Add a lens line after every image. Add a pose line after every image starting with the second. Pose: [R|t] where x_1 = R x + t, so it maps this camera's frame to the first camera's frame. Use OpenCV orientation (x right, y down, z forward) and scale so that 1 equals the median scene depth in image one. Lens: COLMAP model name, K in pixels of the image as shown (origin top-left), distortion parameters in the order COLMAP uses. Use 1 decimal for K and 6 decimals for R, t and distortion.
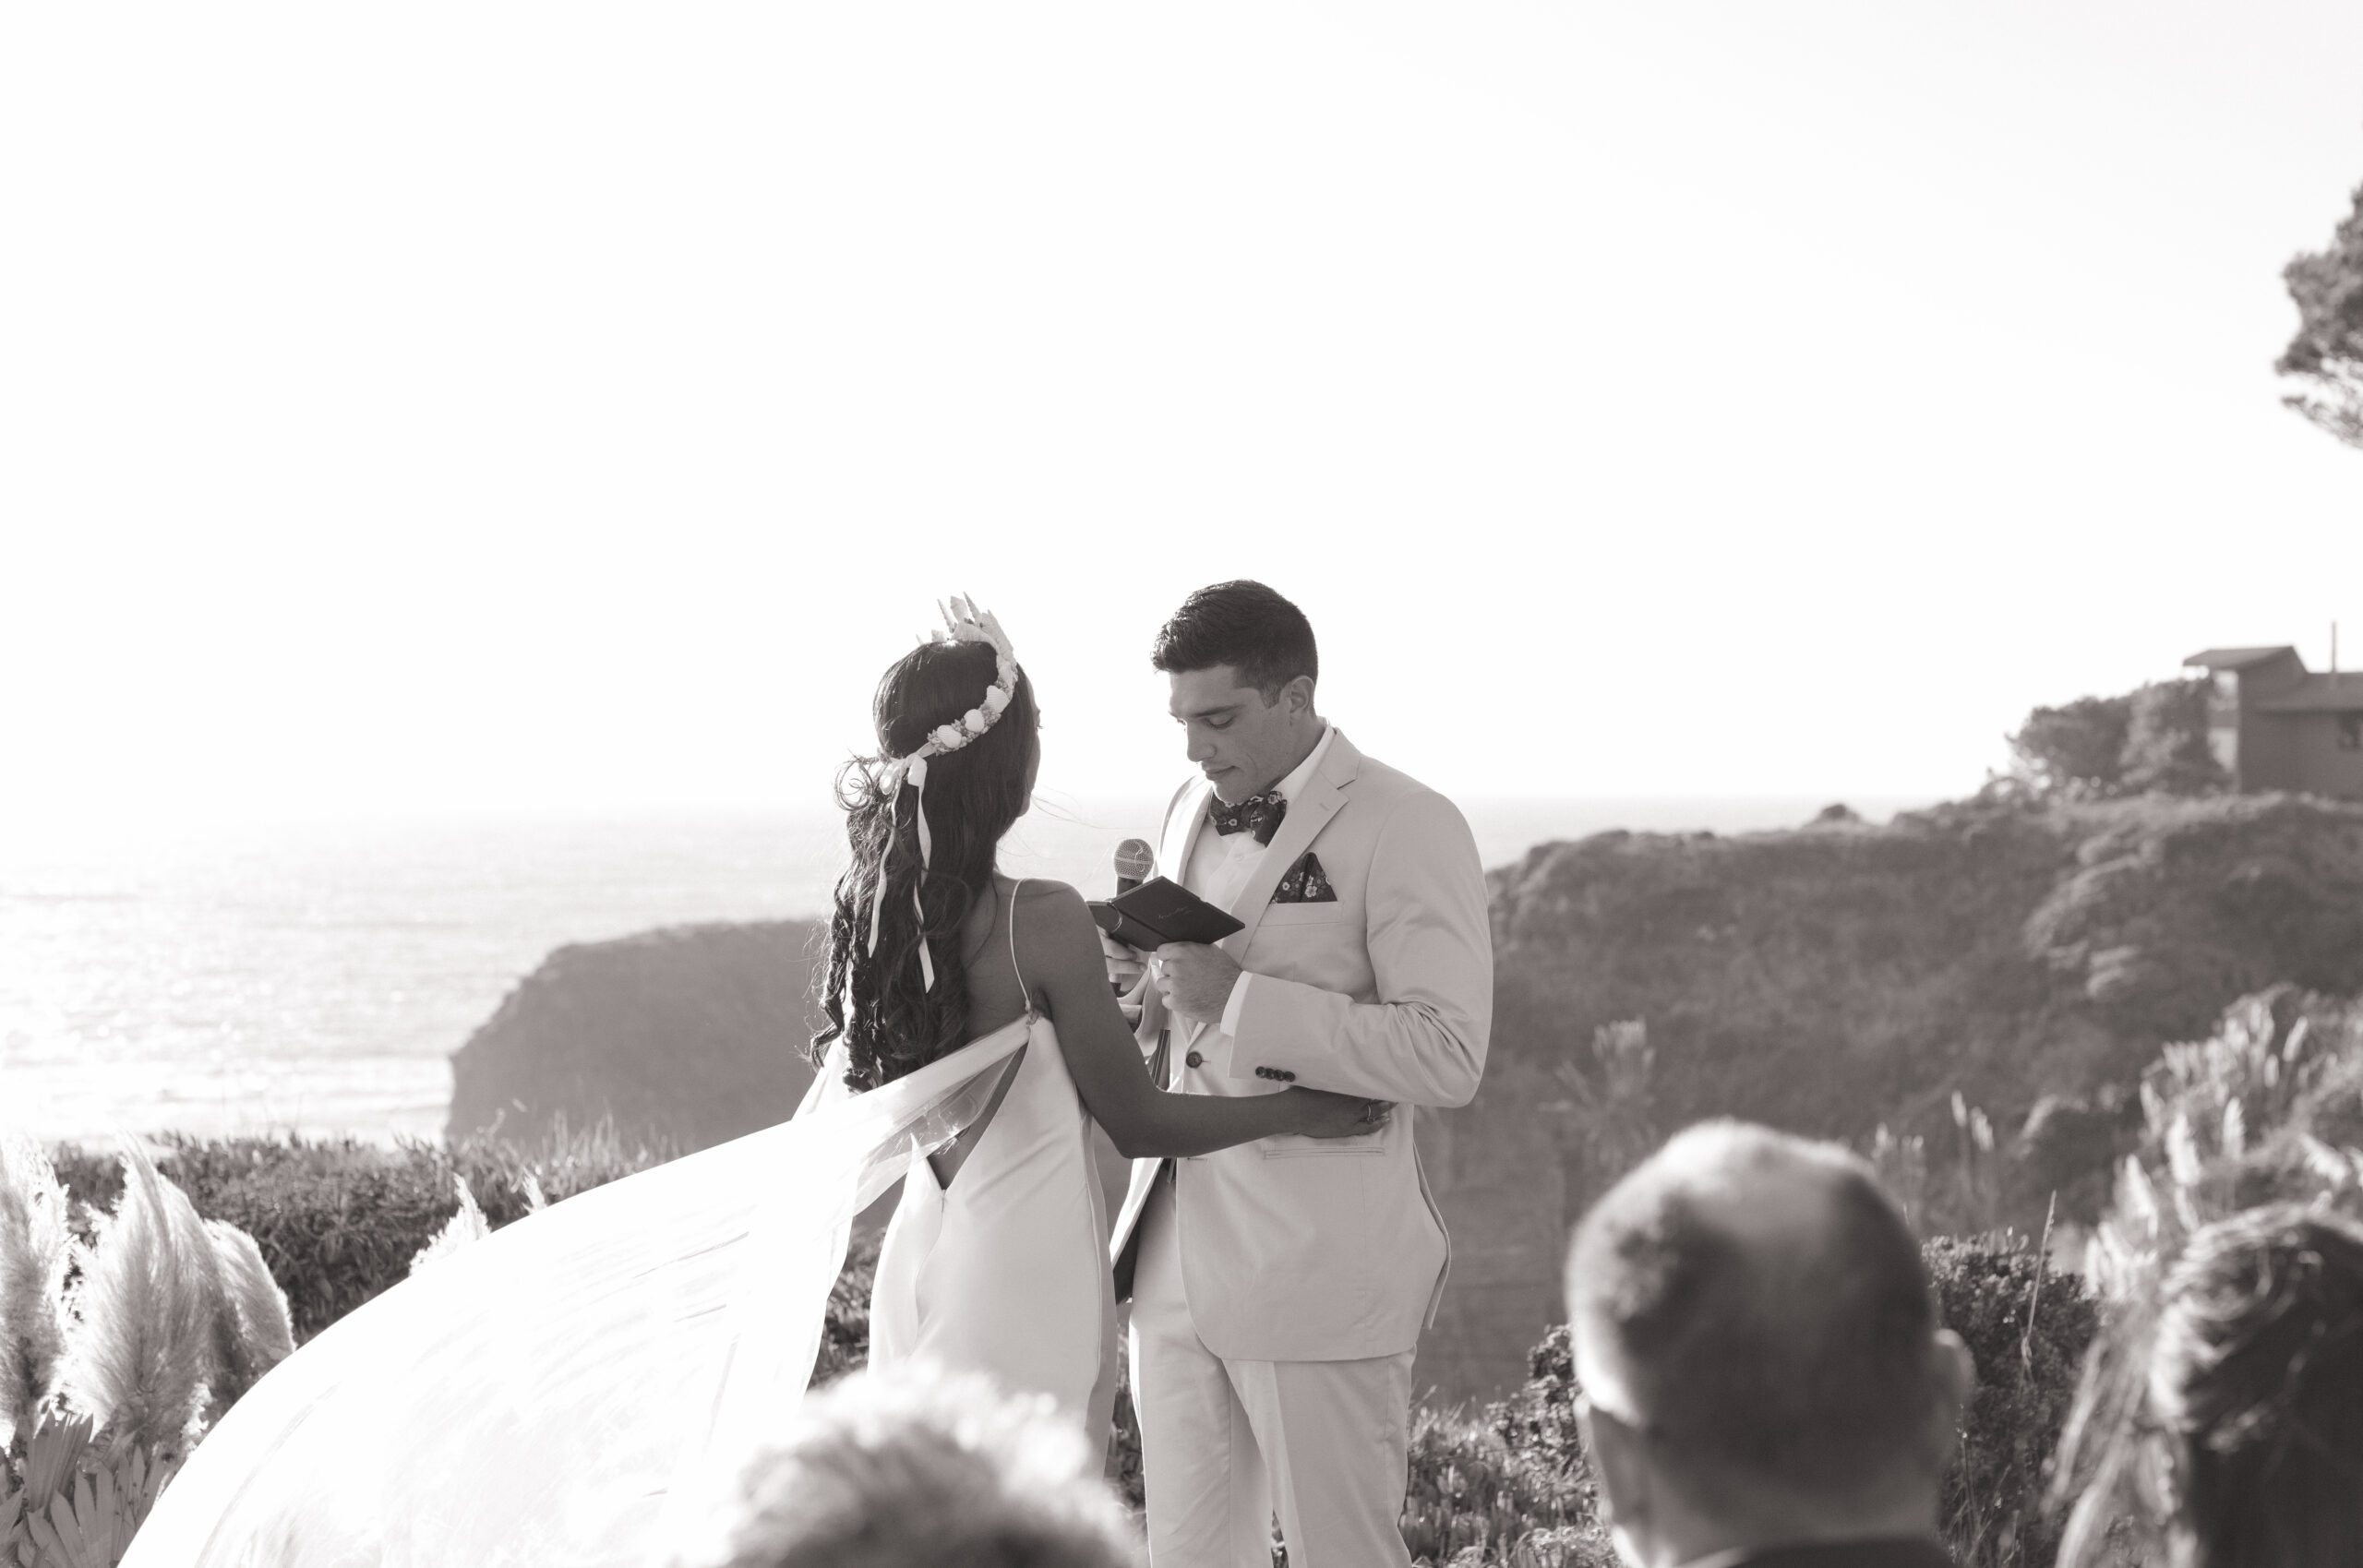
lens RADIAL K [[2342.5, 0, 1173.7], [0, 2342.5, 787.4], [0, 0, 1]] dist [0.008619, 0.000000]
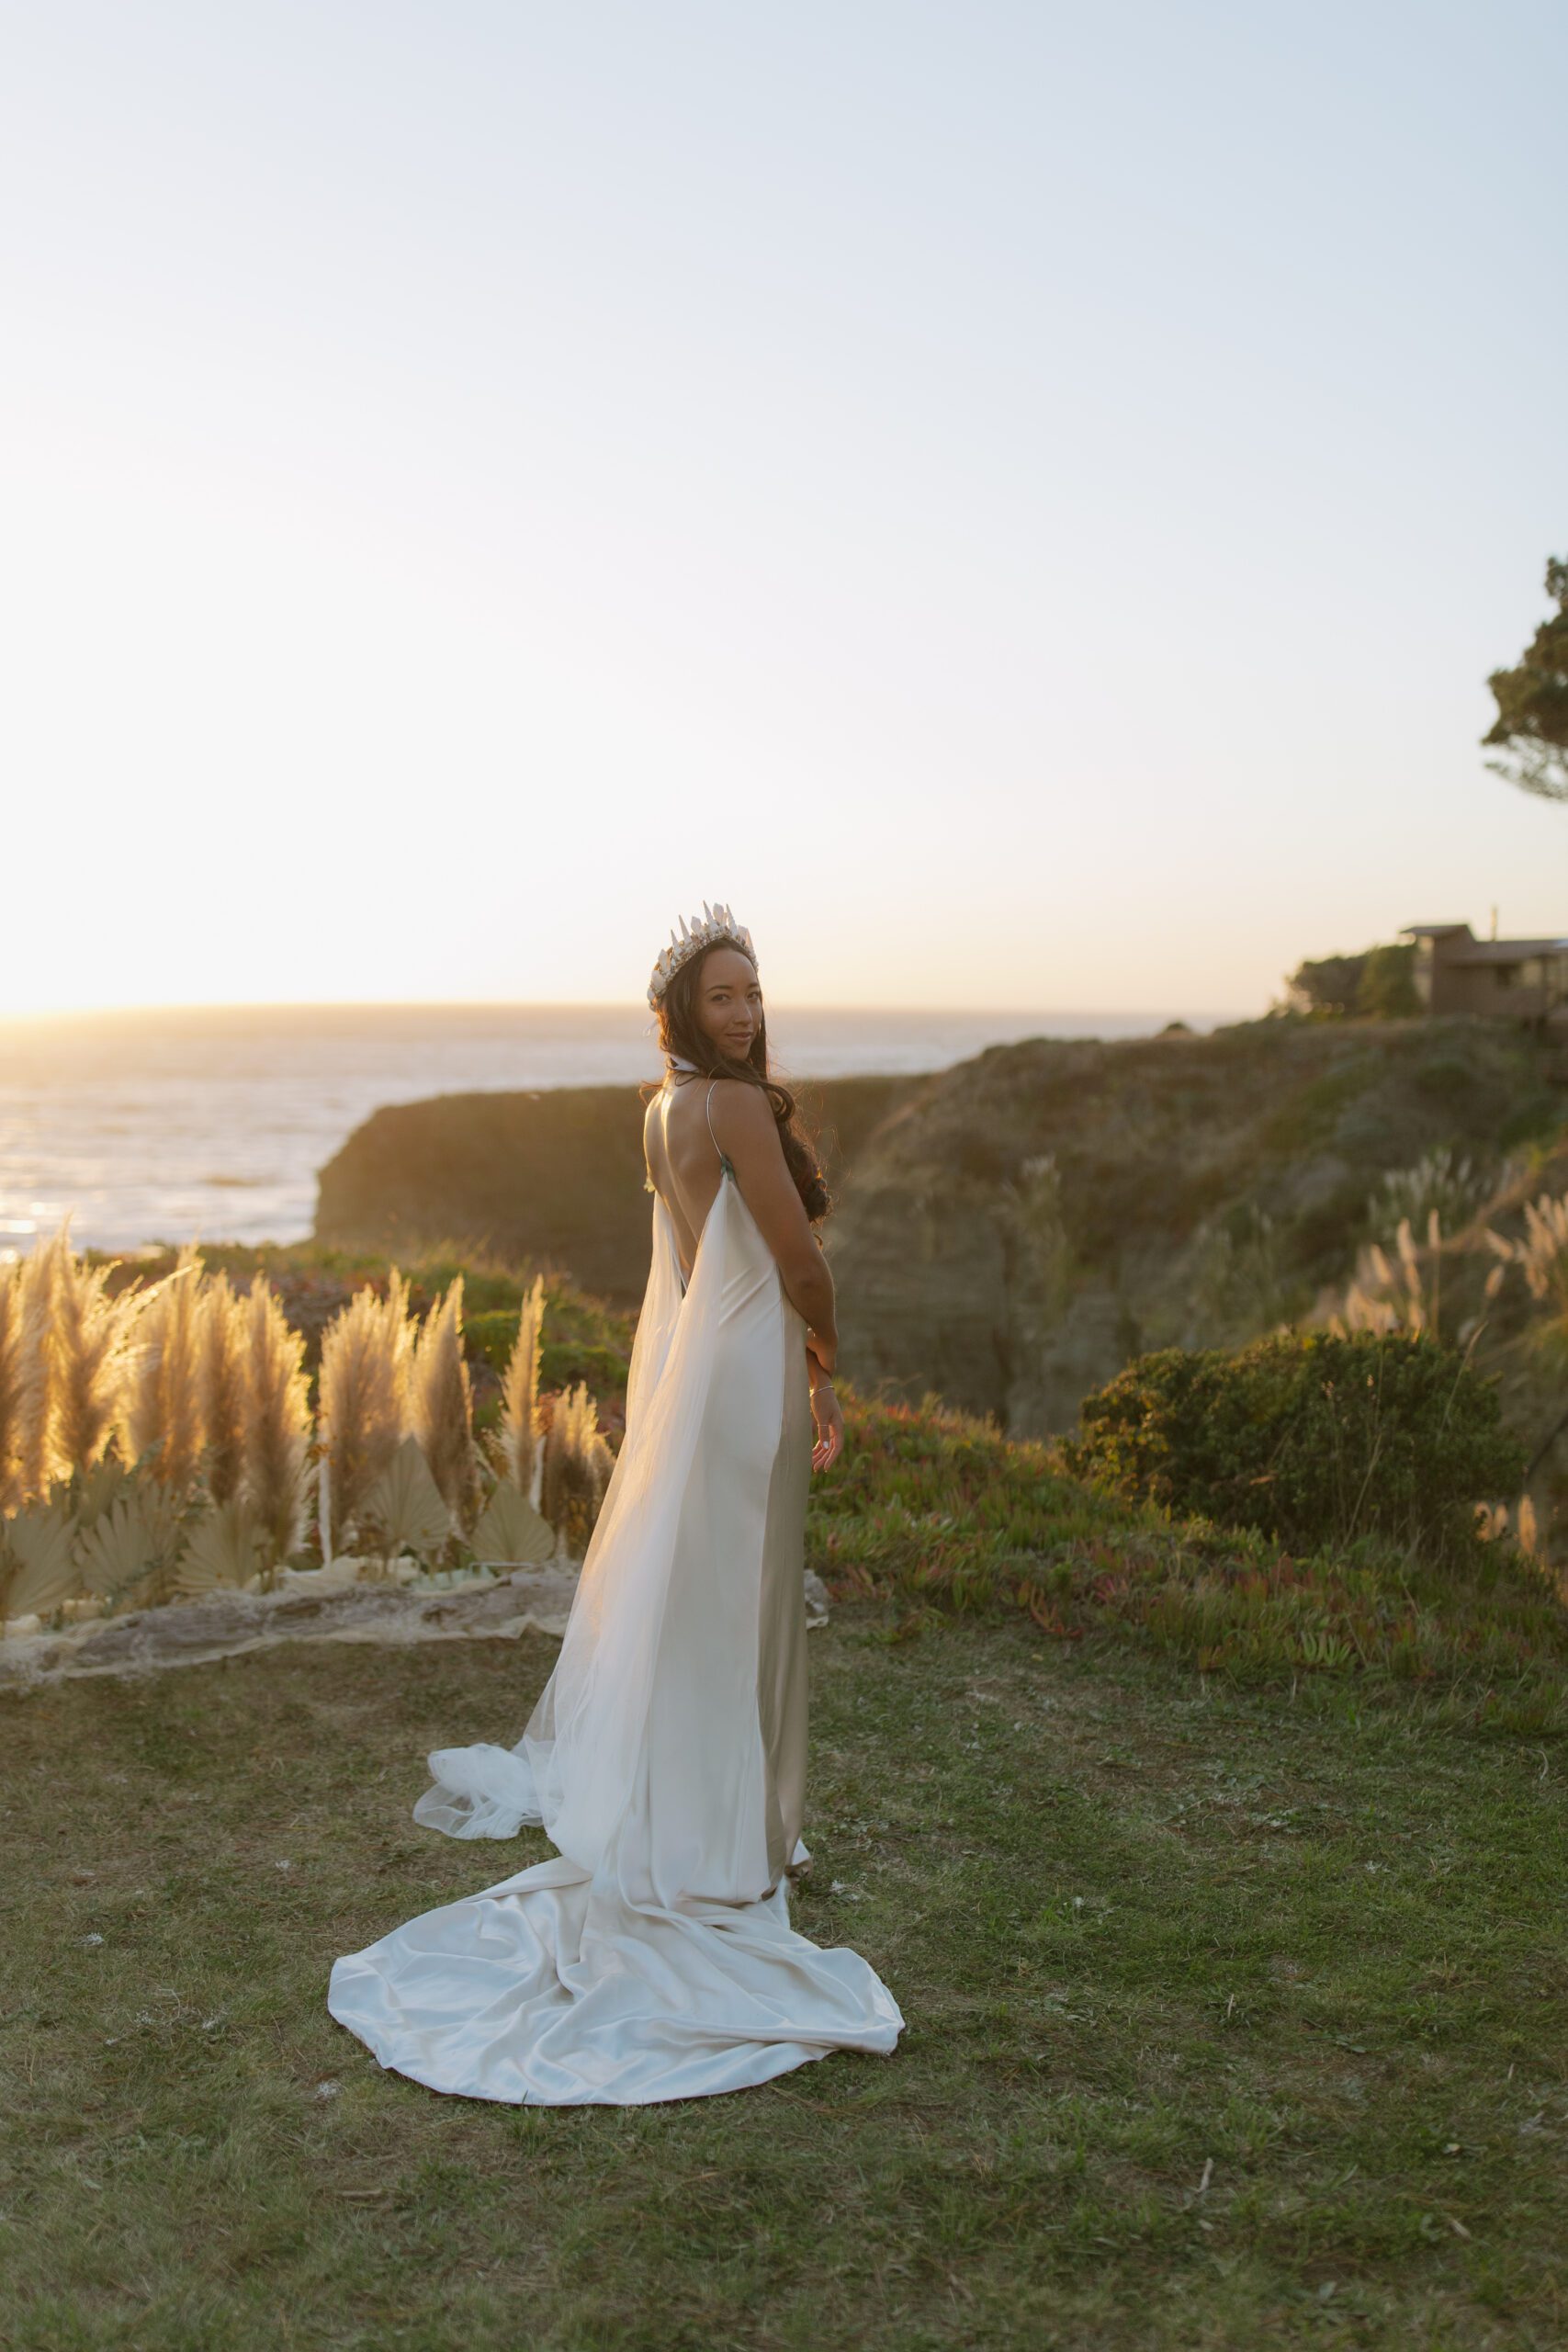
lens RADIAL K [[2331.6, 0, 719.4], [0, 2331.6, 1092.0], [0, 0, 1]] dist [0.008619, 0.000000]
pose [[0.999199, 0.003787, -0.039829, 0.035051], [-0.000665, 0.996945, 0.078109, -0.068382], [0.040004, -0.078020, 0.996149, -0.593662]]
